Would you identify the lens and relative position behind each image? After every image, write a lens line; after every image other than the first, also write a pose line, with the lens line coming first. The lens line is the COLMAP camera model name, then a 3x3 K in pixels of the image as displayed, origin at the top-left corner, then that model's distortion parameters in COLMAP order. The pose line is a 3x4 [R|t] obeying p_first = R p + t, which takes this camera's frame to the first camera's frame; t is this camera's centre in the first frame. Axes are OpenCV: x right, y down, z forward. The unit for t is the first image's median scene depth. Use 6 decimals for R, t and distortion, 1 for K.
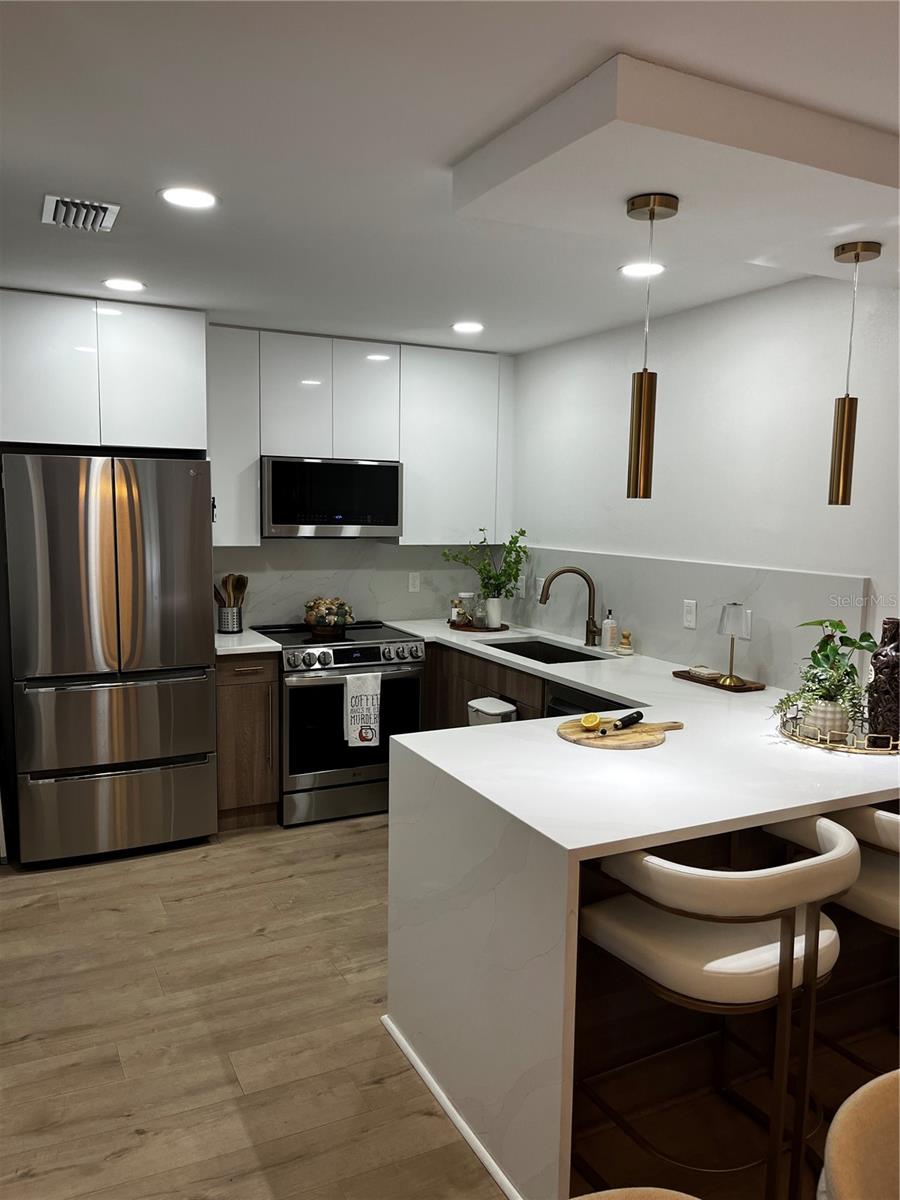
lens RADIAL K [[919.6, 0, 453.2], [0, 919.6, 593.5], [0, 0, 1]] dist [0.055817, -0.084712]
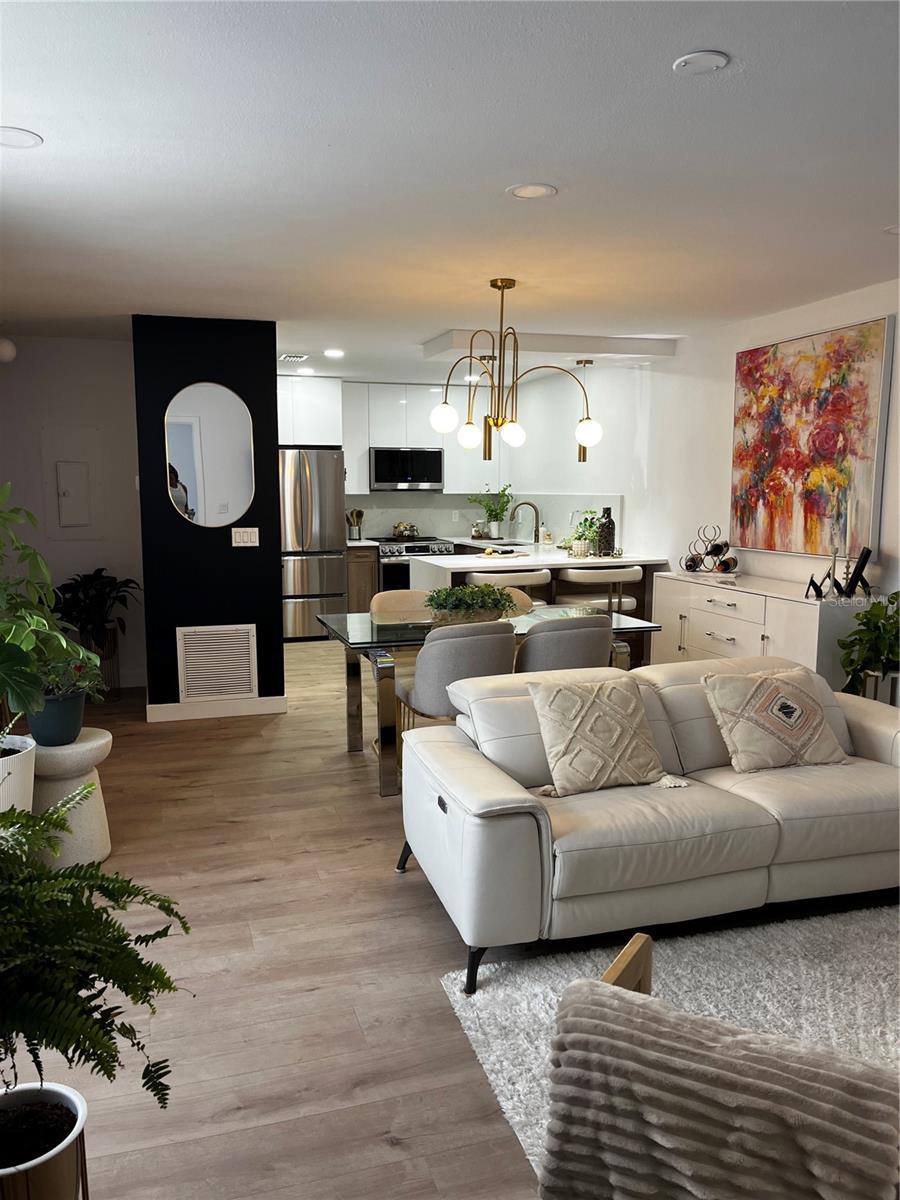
lens RADIAL K [[919.6, 0, 449.3], [0, 919.6, 608.8], [0, 0, 1]] dist [0.055817, -0.084712]
pose [[0.987955, 0.004342, -0.154683, 0.253529], [0.000469, 0.999518, 0.031054, 0.127401], [0.154743, -0.030753, 0.987476, -0.881249]]
